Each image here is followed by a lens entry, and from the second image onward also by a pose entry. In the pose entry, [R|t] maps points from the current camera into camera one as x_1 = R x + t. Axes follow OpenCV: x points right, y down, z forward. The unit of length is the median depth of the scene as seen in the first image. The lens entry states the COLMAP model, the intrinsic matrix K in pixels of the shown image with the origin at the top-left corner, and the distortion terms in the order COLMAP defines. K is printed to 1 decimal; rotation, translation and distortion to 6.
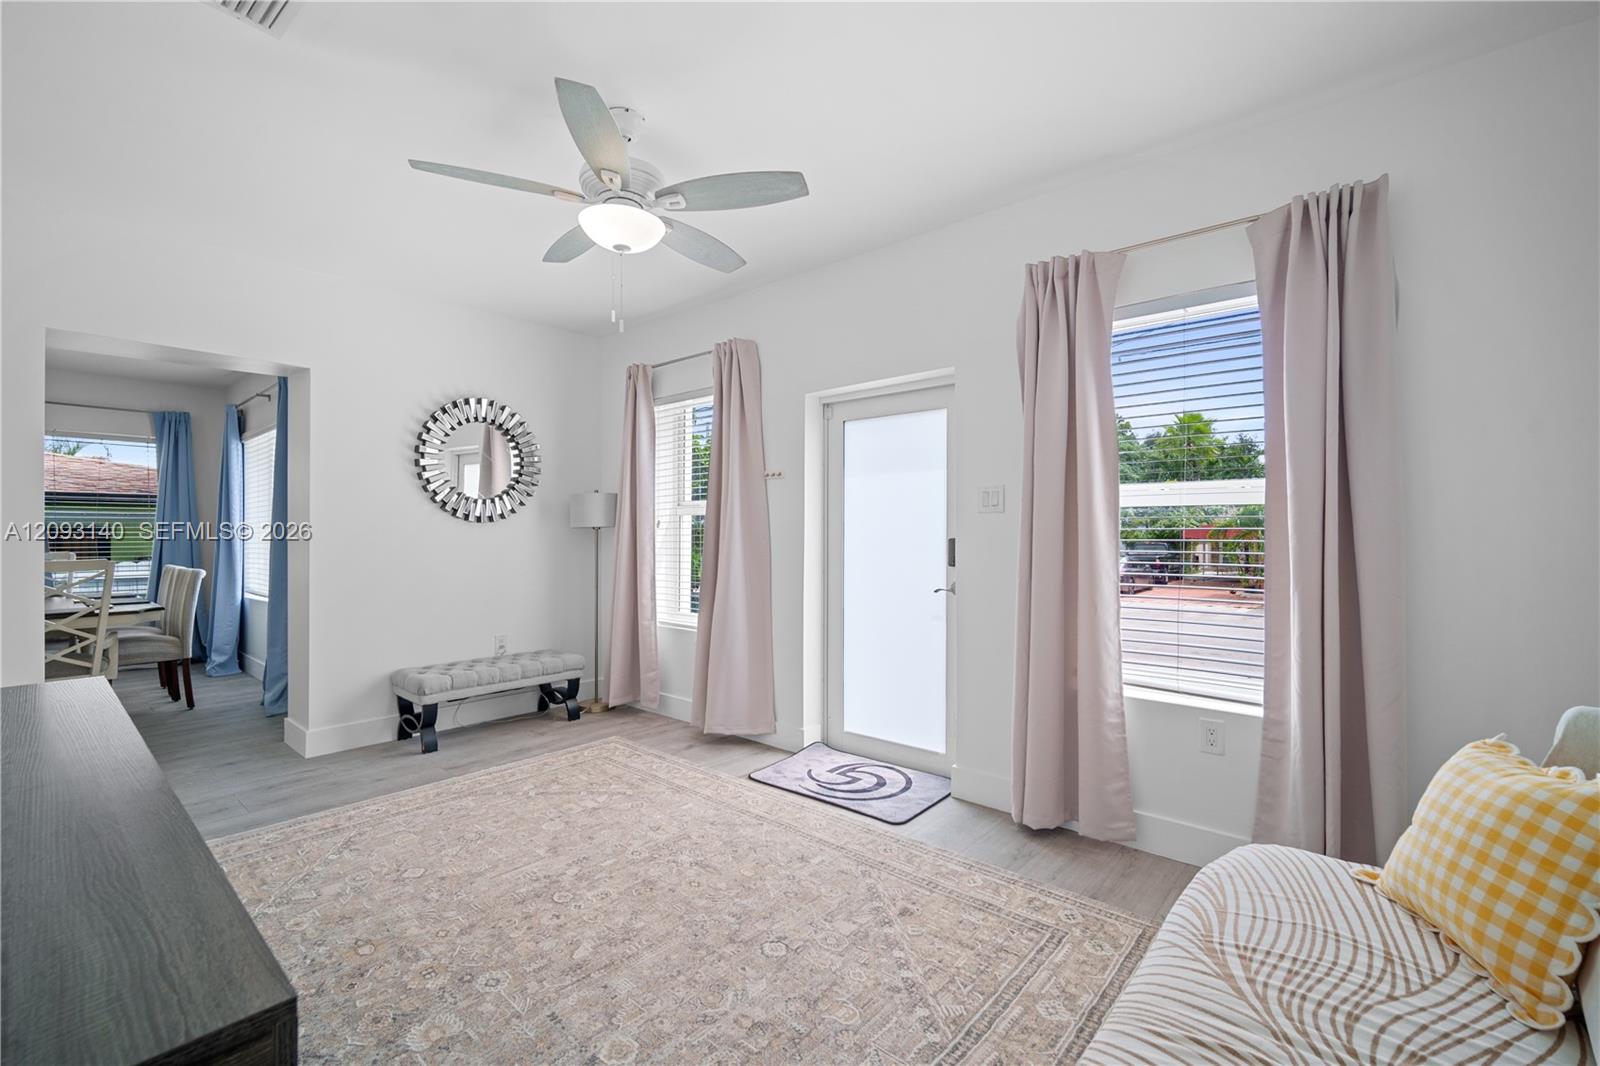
lens RADIAL K [[694.1, 0, 798.5], [0, 694.1, 542.5], [0, 0, 1]] dist [-0.010302, 0.006165]
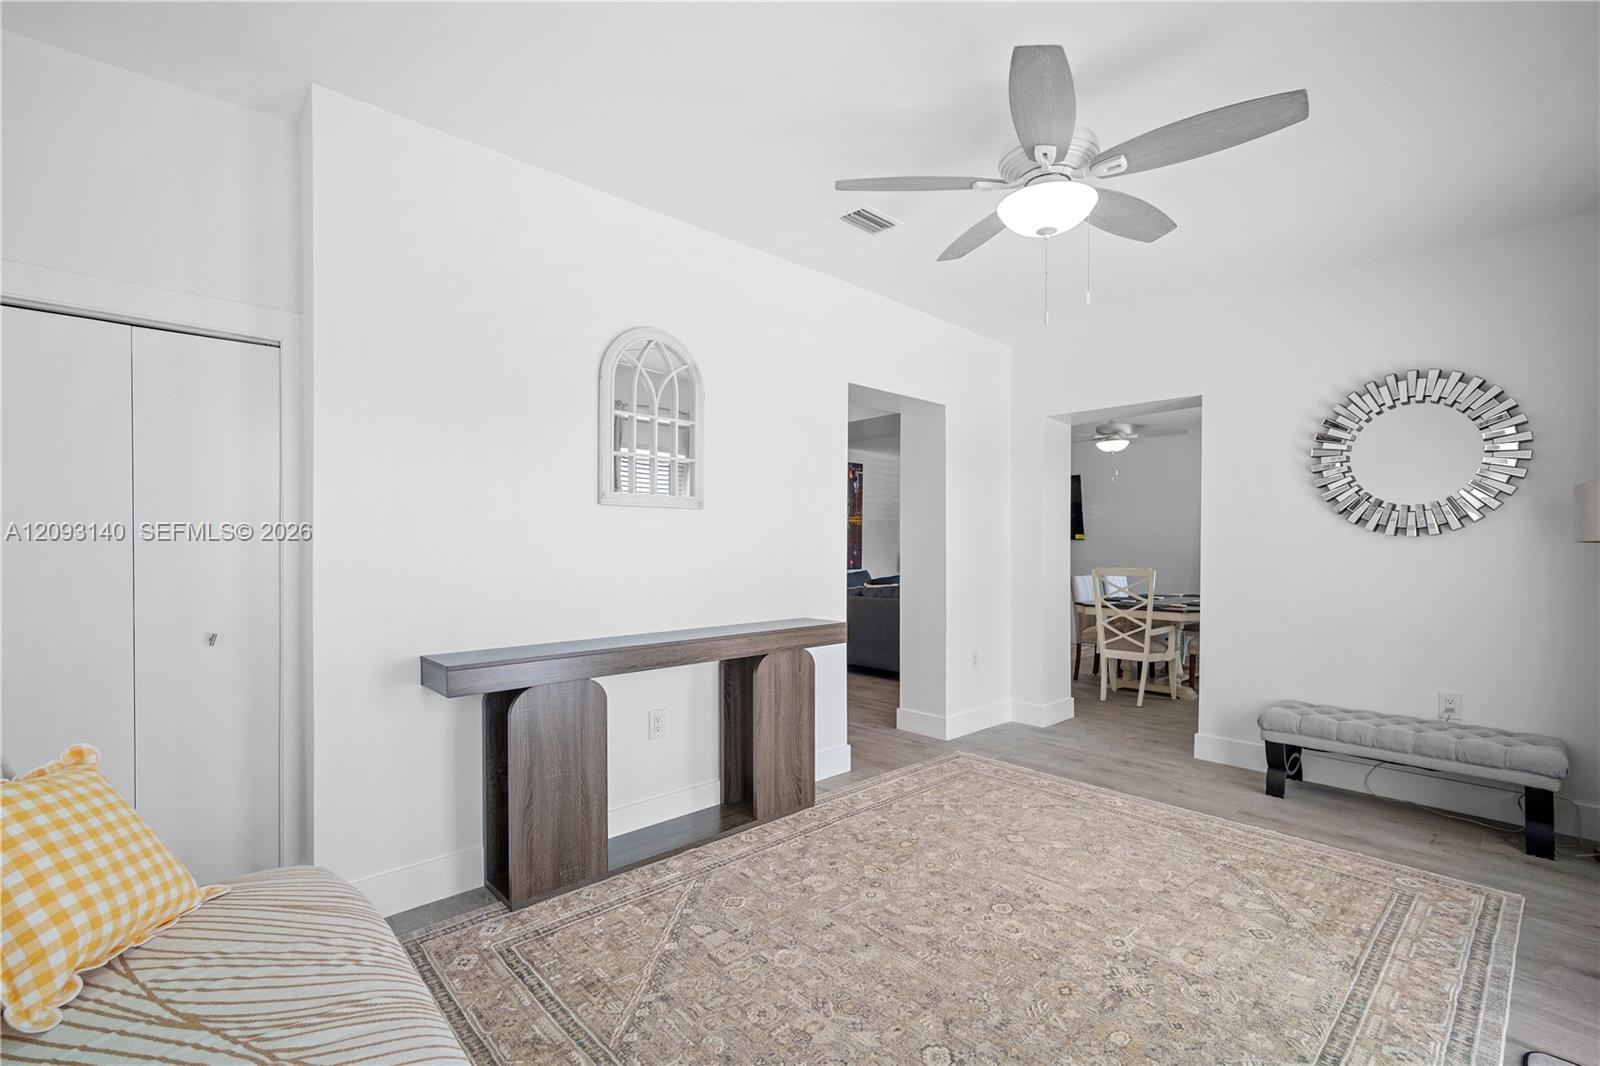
lens RADIAL K [[694.1, 0, 794.4], [0, 694.1, 566.7], [0, 0, 1]] dist [-0.010302, 0.006165]
pose [[-0.114545, 0.028589, -0.993007, 0.474245], [-0.014335, 0.999434, 0.030427, -0.012234], [0.993315, 0.017720, -0.114070, 0.549665]]
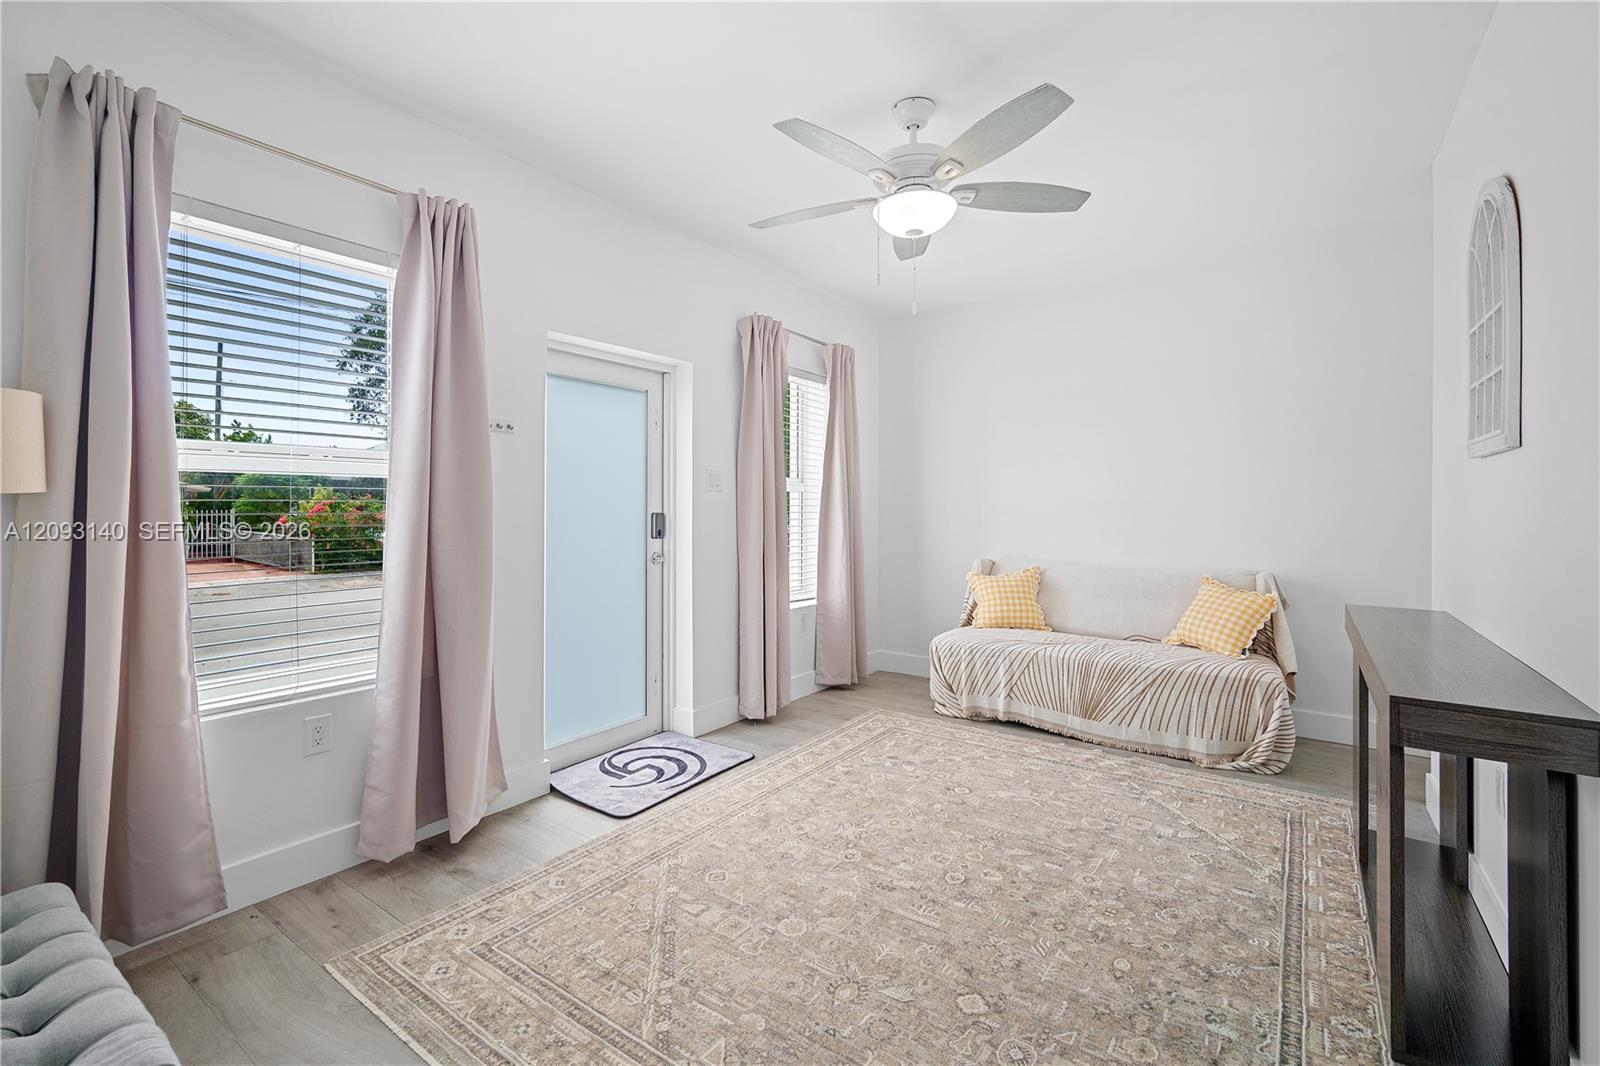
lens RADIAL K [[694.1, 0, 784.9], [0, 694.1, 505.9], [0, 0, 1]] dist [-0.010302, 0.006165]
pose [[-0.086134, 0.000691, 0.996283, -0.888004], [0.008370, 0.999965, 0.000030, -0.015164], [-0.996248, 0.008341, -0.086137, 0.899705]]
